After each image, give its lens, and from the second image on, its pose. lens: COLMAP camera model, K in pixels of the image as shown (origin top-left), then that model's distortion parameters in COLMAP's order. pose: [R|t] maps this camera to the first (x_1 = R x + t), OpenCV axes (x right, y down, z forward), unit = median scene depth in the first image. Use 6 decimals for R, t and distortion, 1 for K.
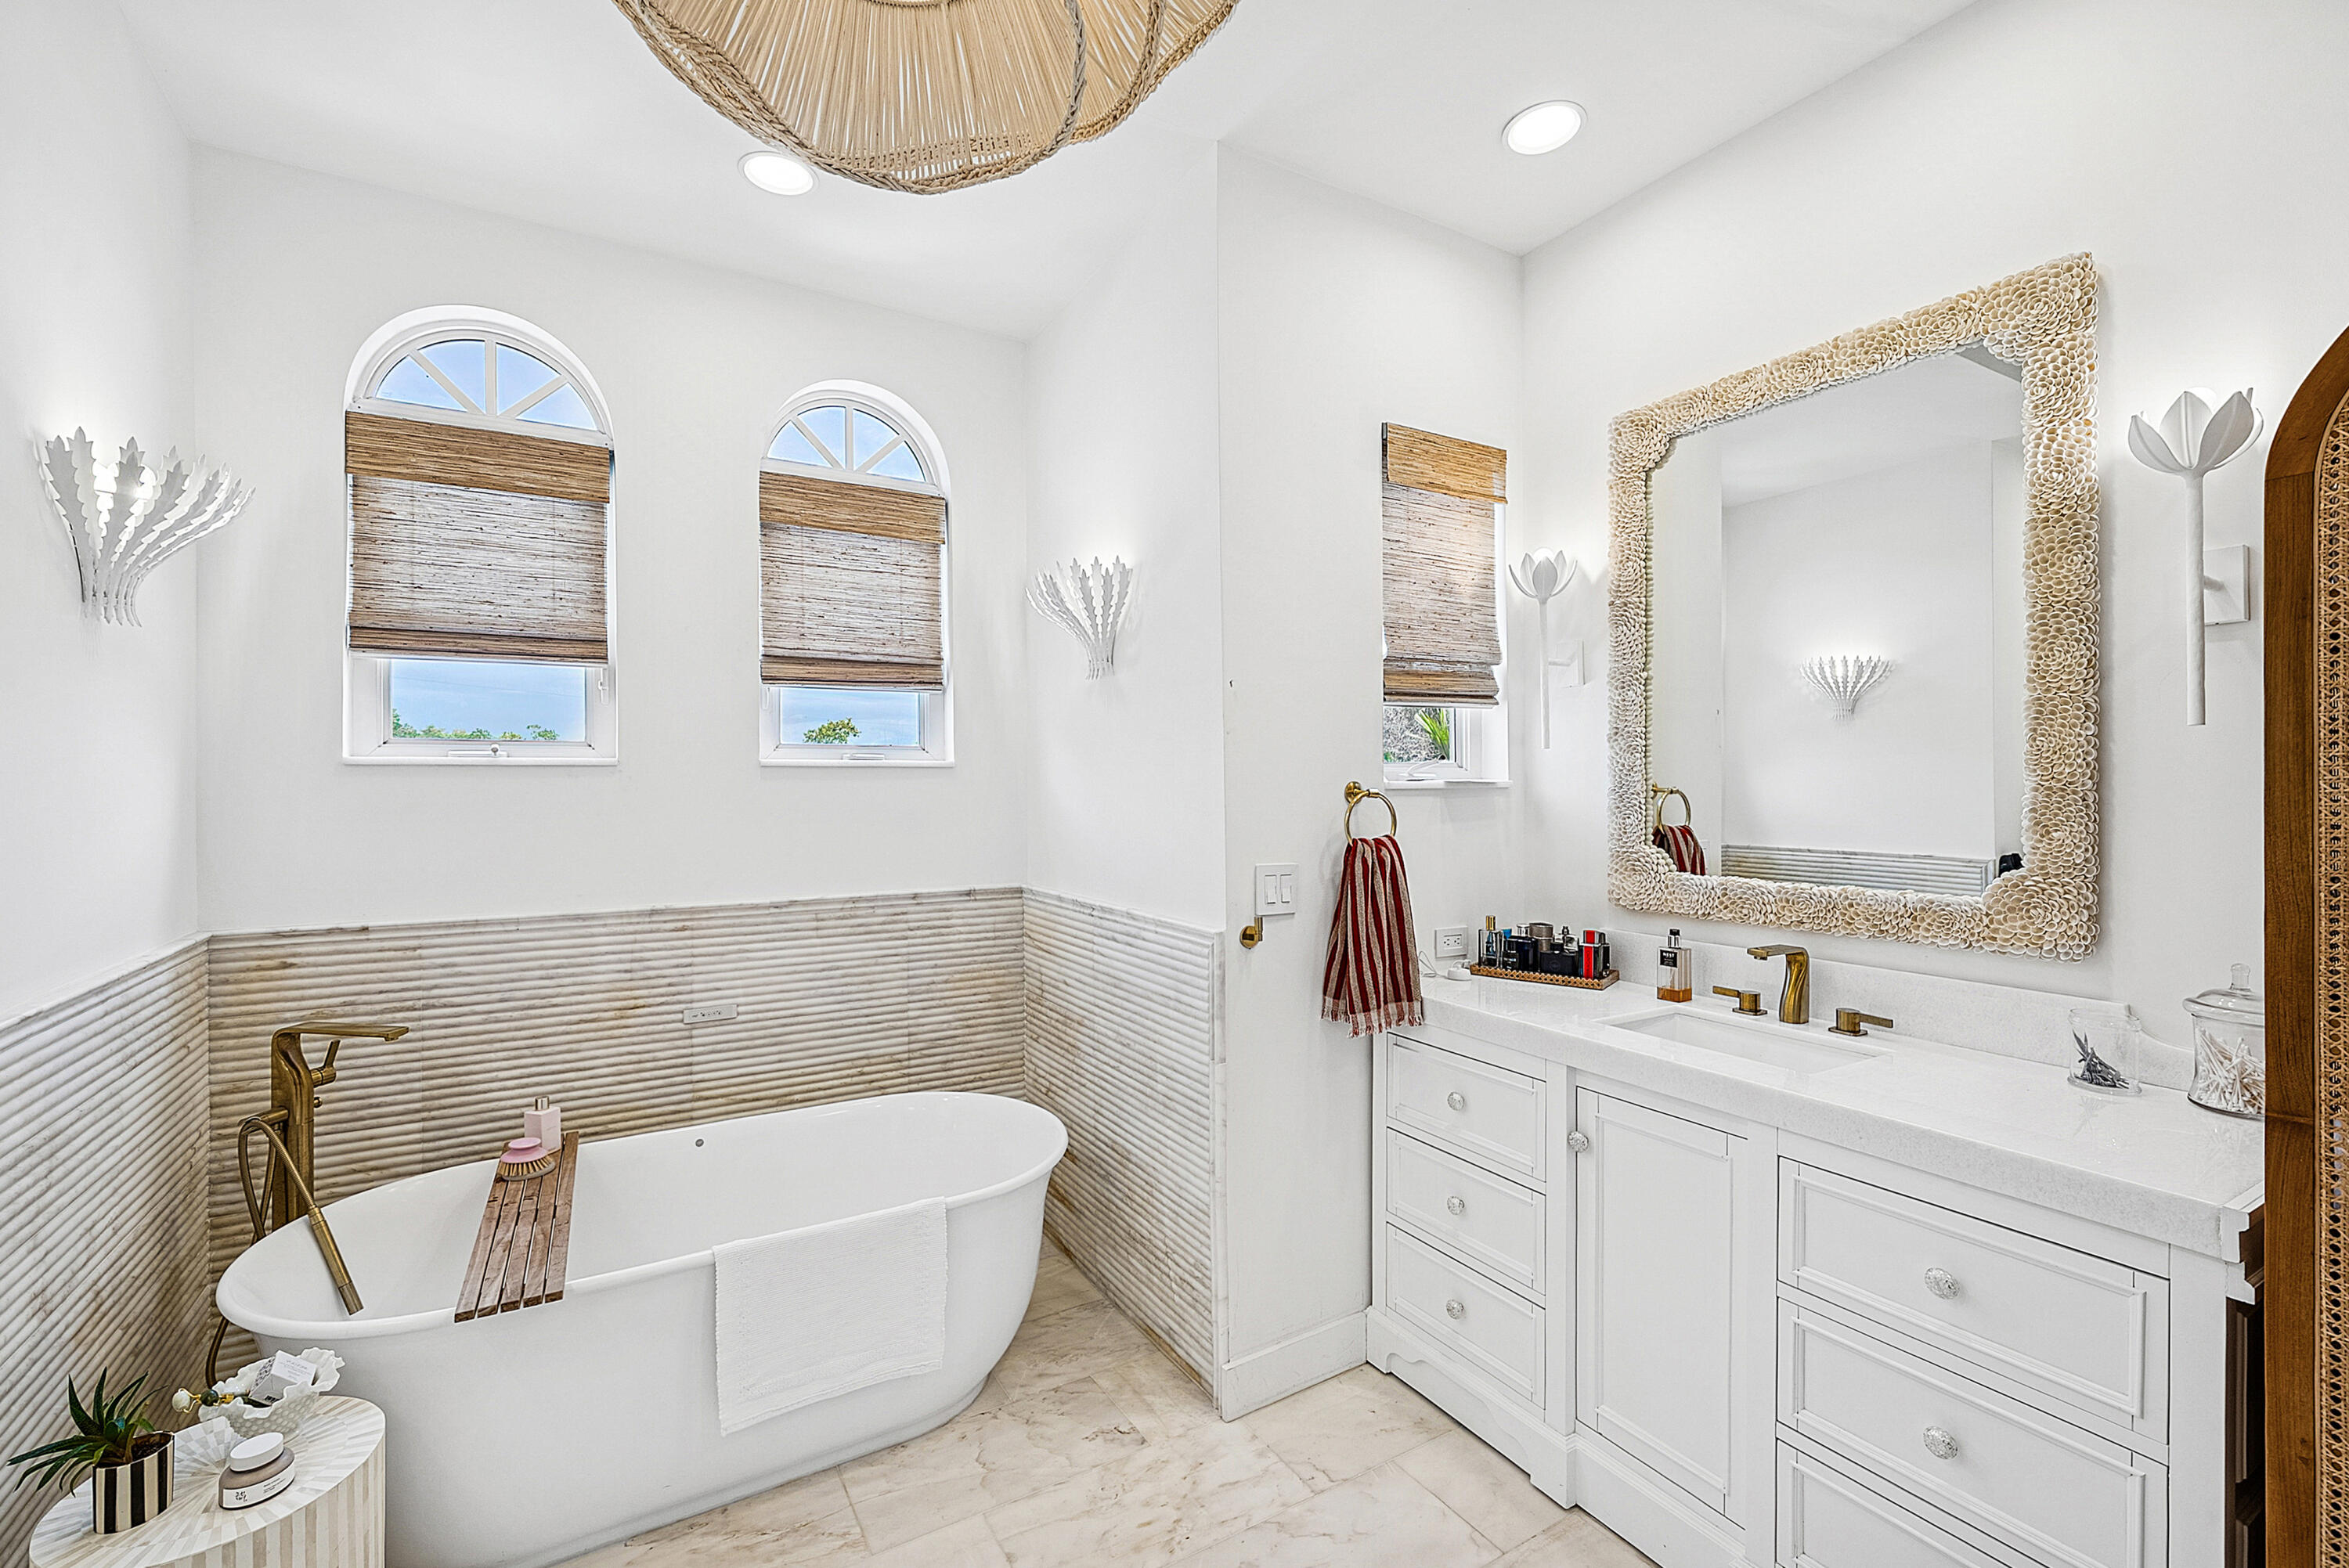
lens RADIAL K [[1012.9, 0, 1191.5], [0, 1012.9, 782.5], [0, 0, 1]] dist [-0.002834, 0.000423]
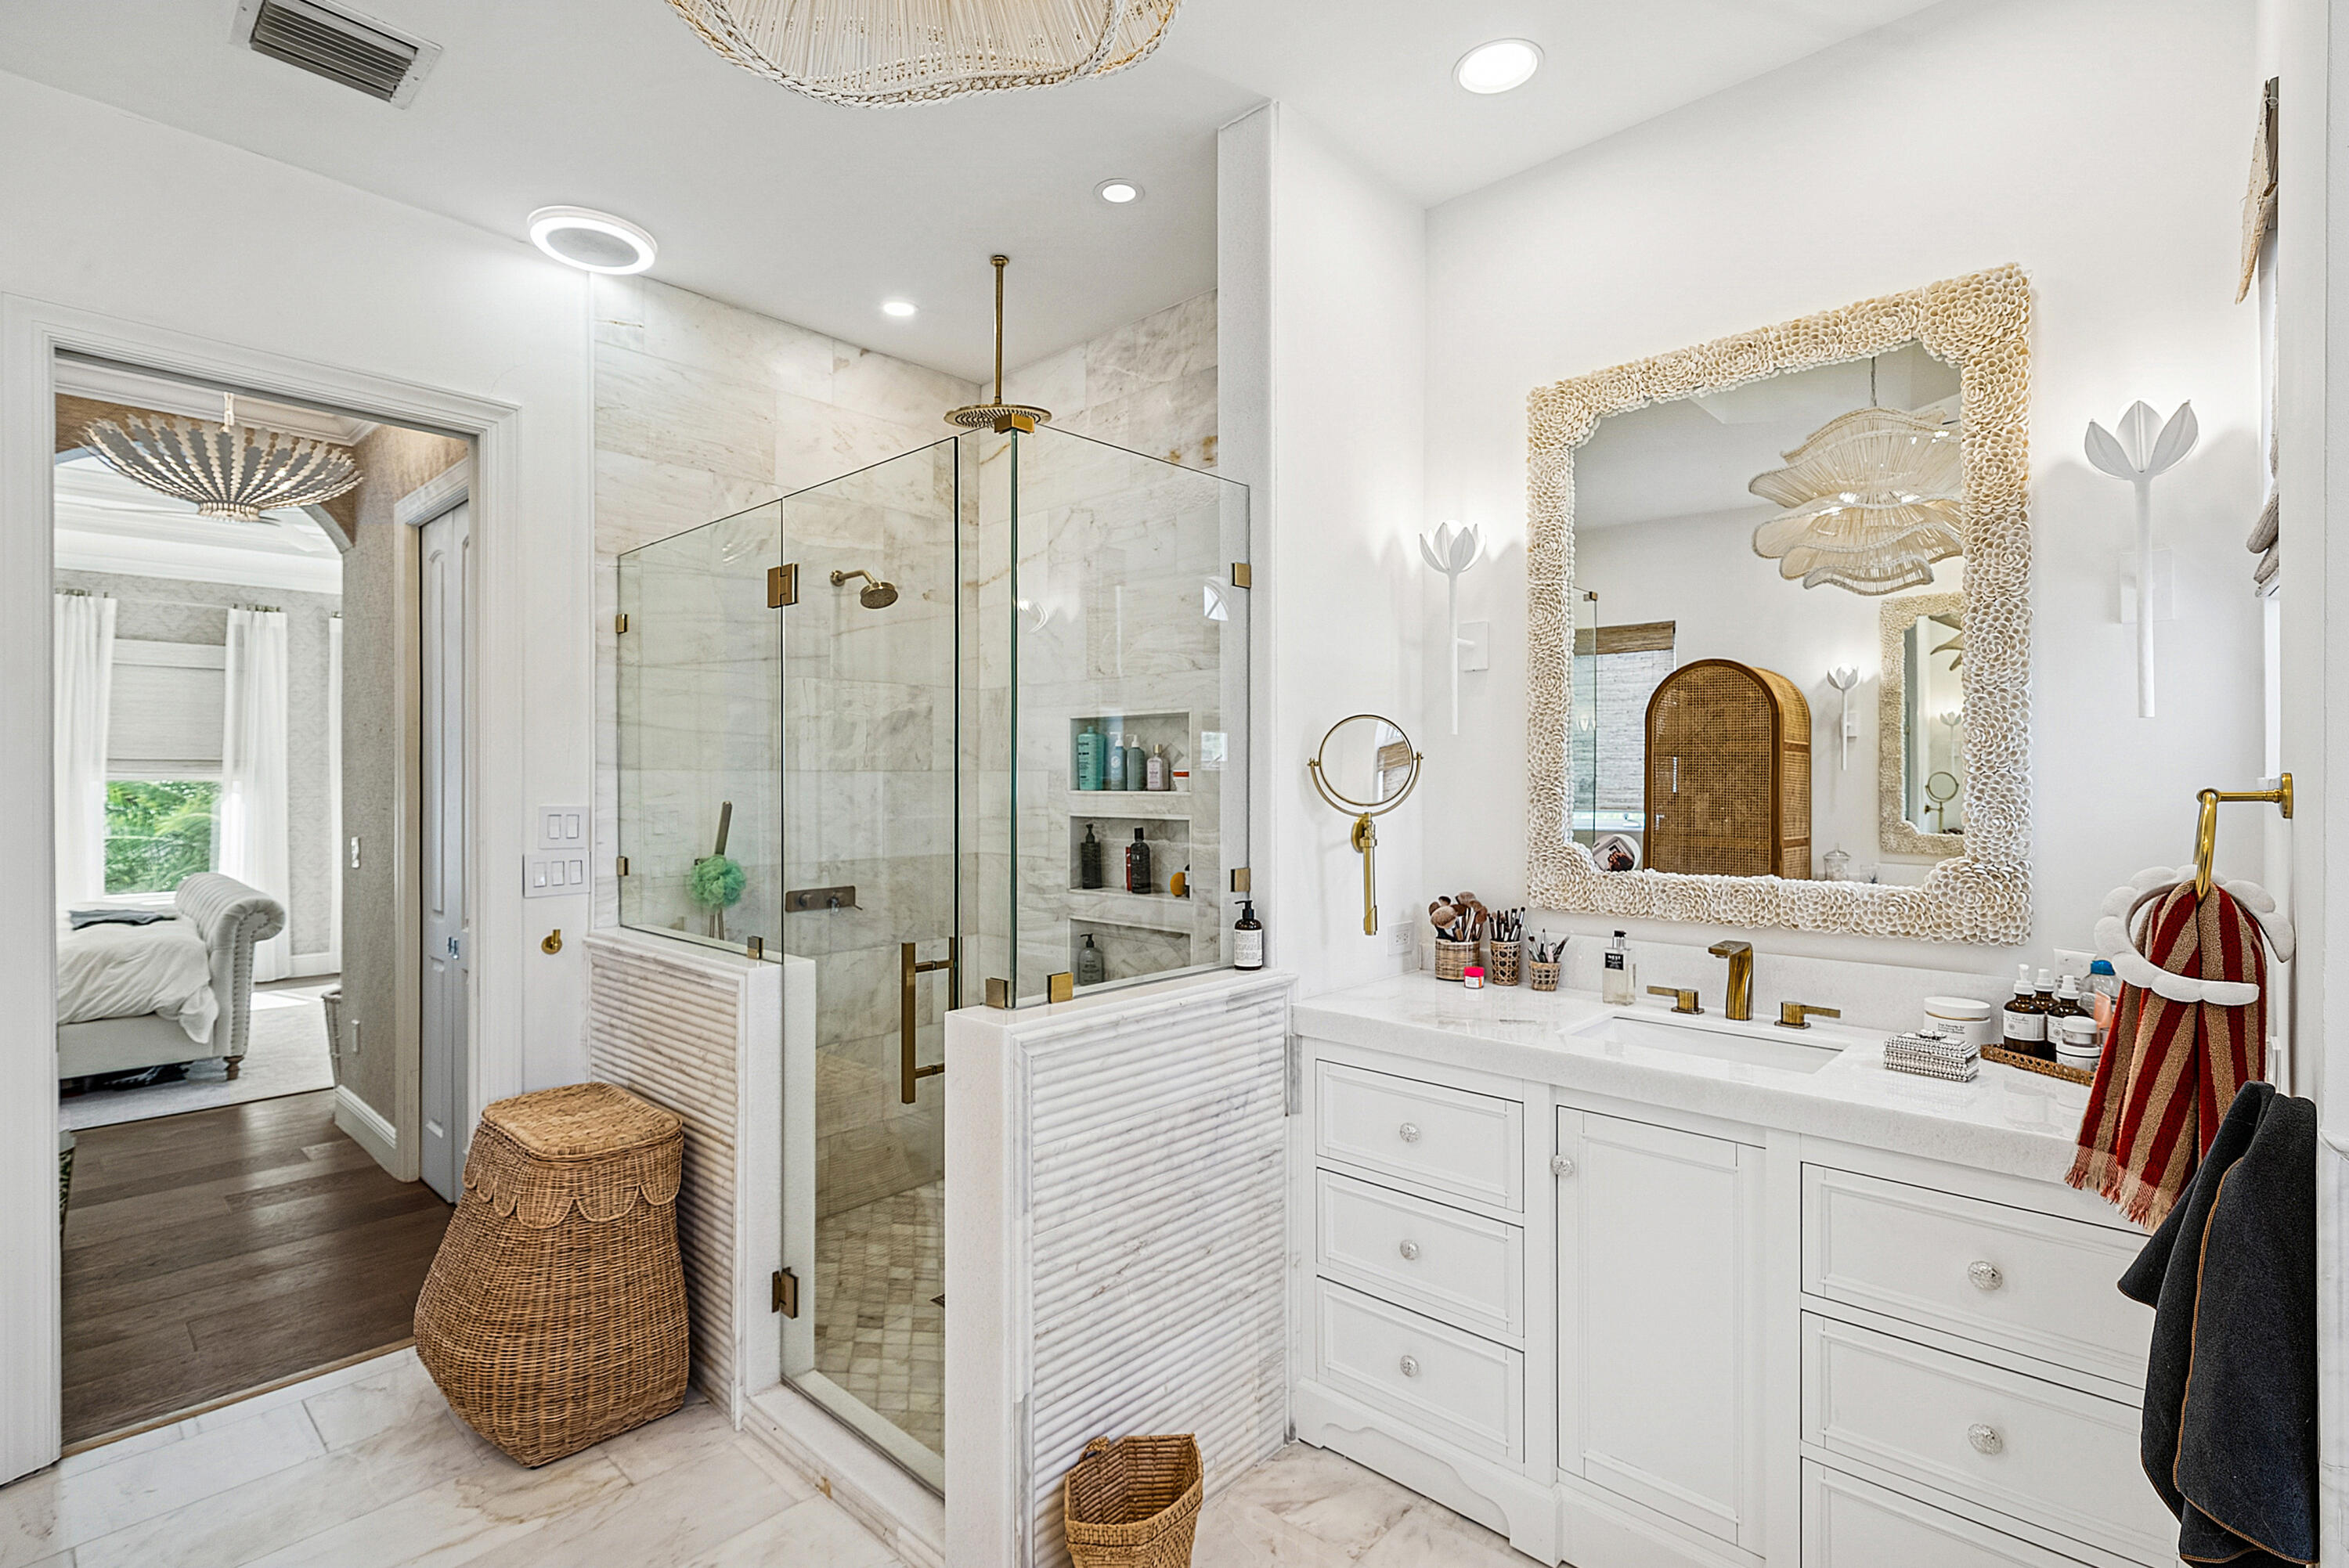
lens RADIAL K [[1084.0, 0, 1184.1], [0, 1084.0, 776.3], [0, 0, 1]] dist [-0.004338, -0.000445]
pose [[0.958352, -0.010322, 0.285403, -0.187068], [0.012360, 0.999909, -0.005340, 0.000631], [-0.285322, 0.008645, 0.958393, 0.125082]]
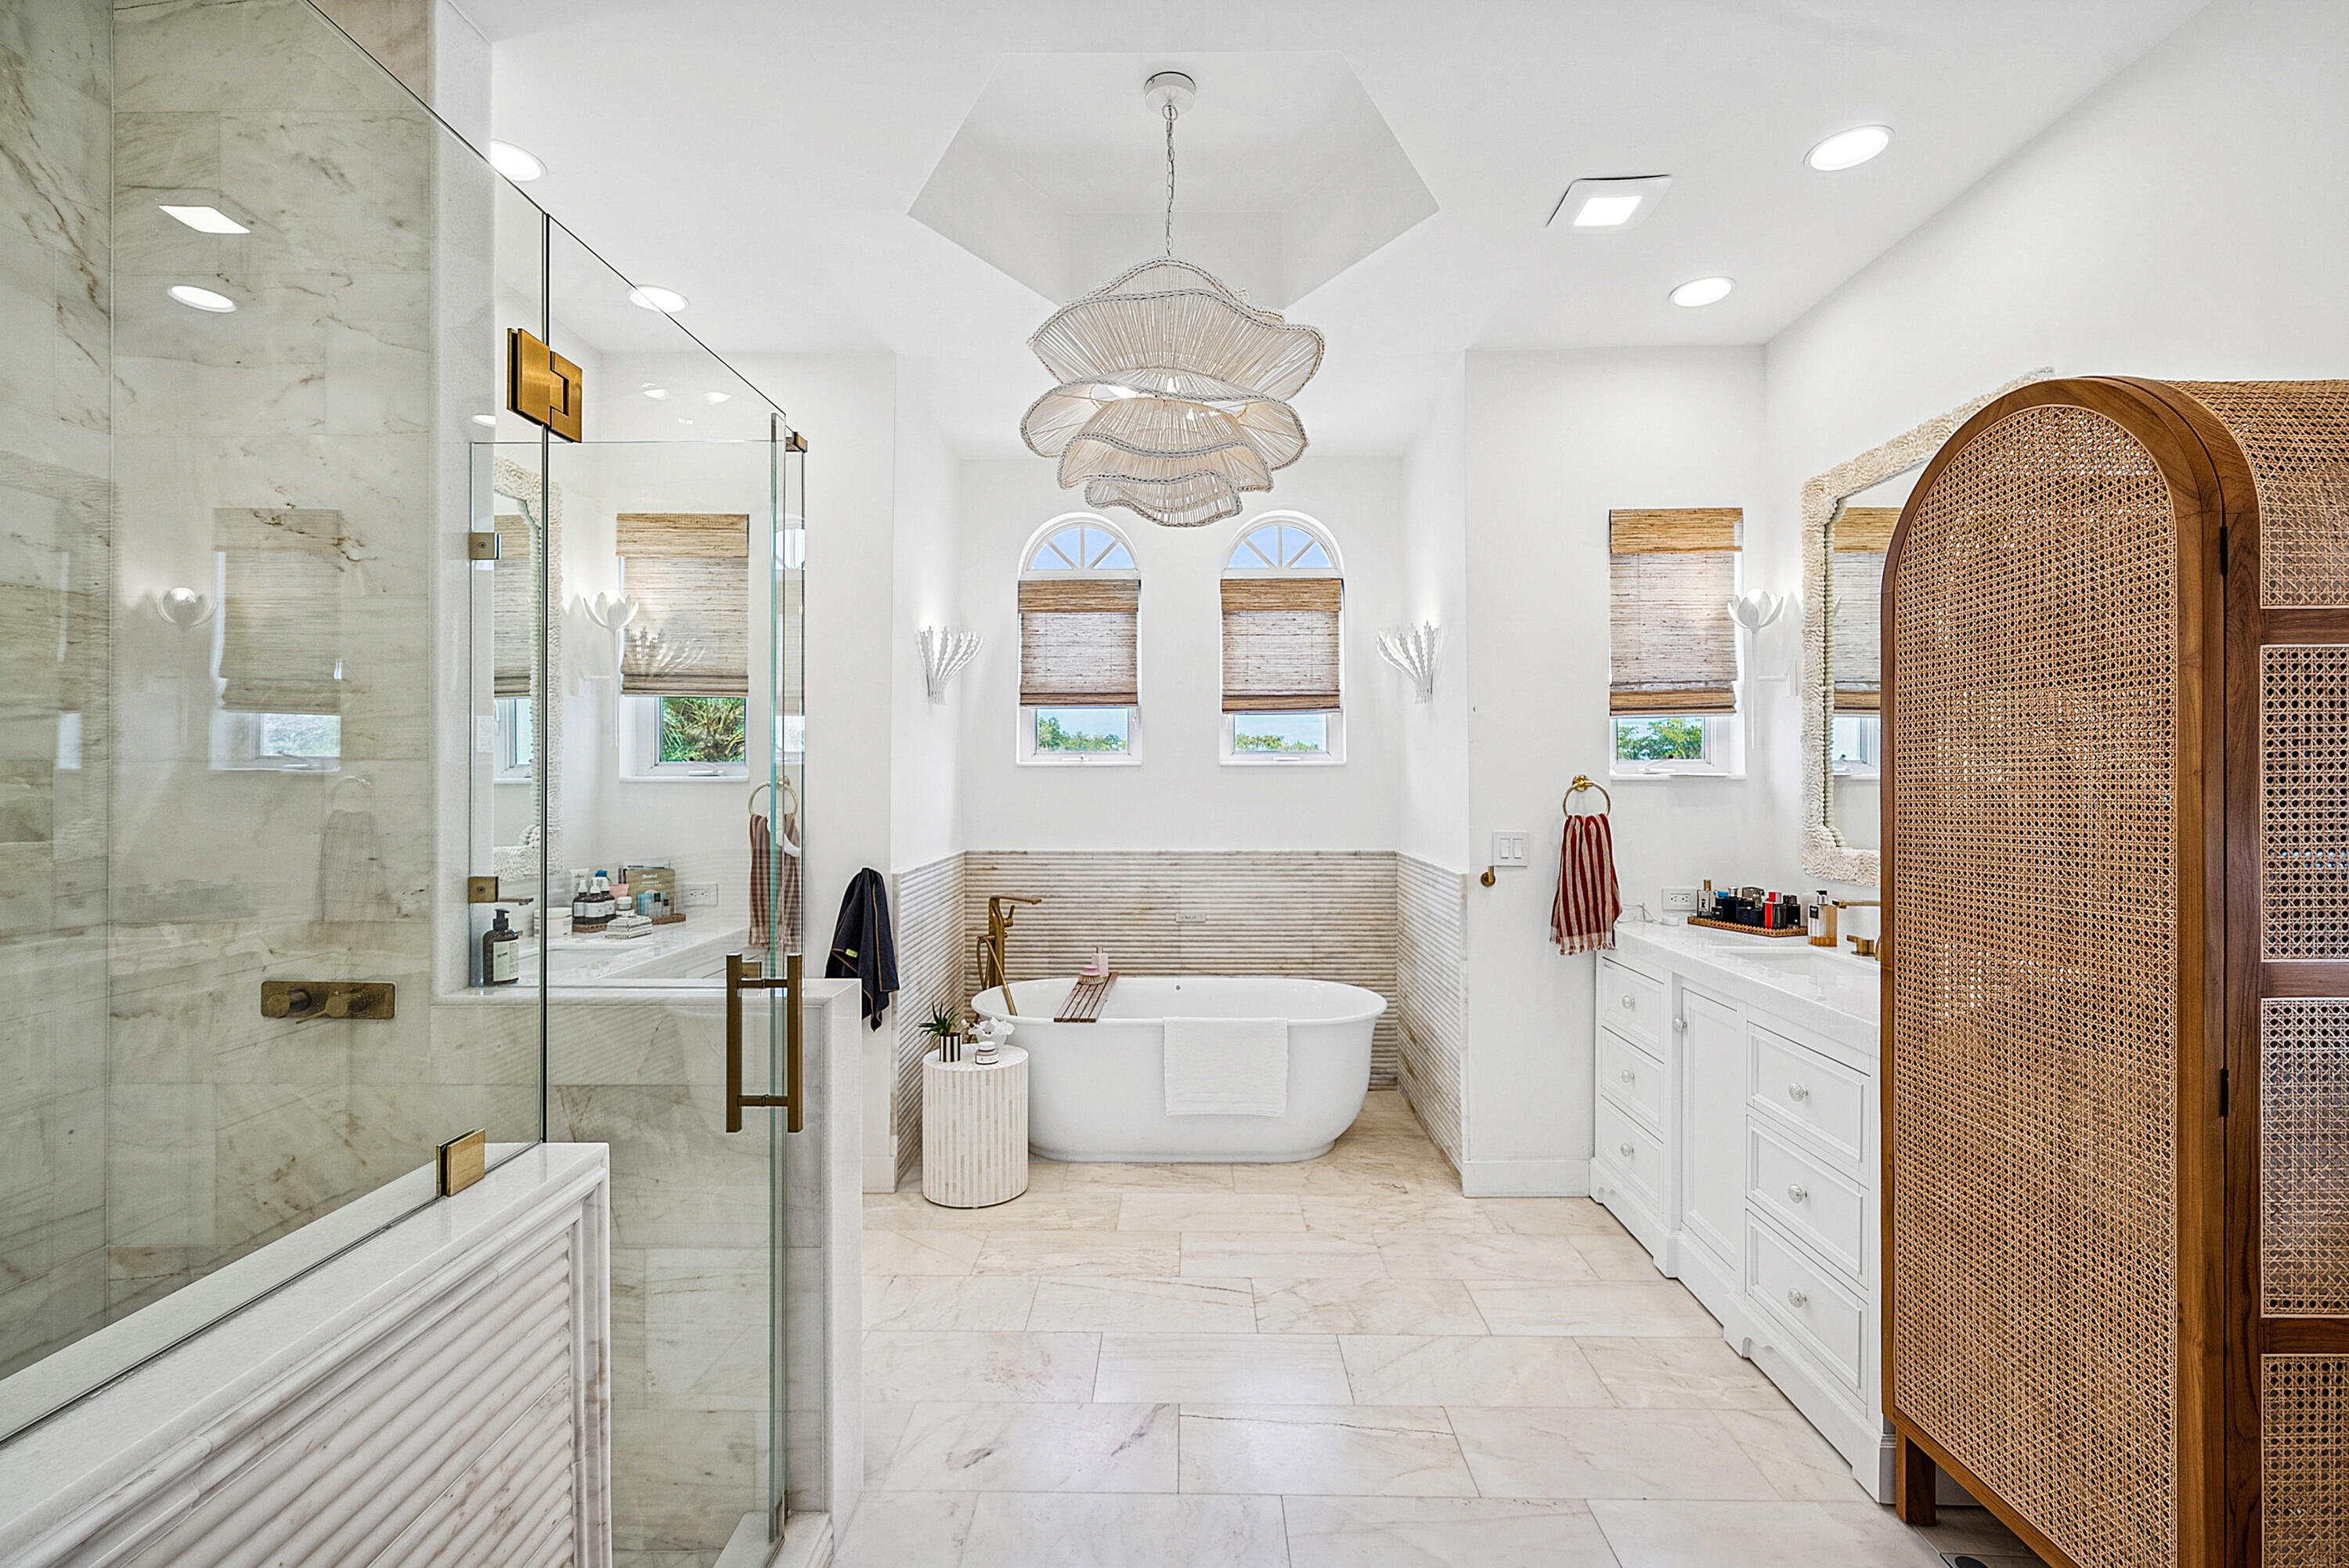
lens RADIAL K [[1064.1, 0, 1169.6], [0, 1064.1, 774.9], [0, 0, 1]] dist [0.002217, -0.000407]
pose [[0.847018, -0.001045, -0.531564, 0.471756], [-0.001633, 0.999988, -0.004569, 0.006942], [0.531562, 0.004738, 0.847006, -0.546599]]
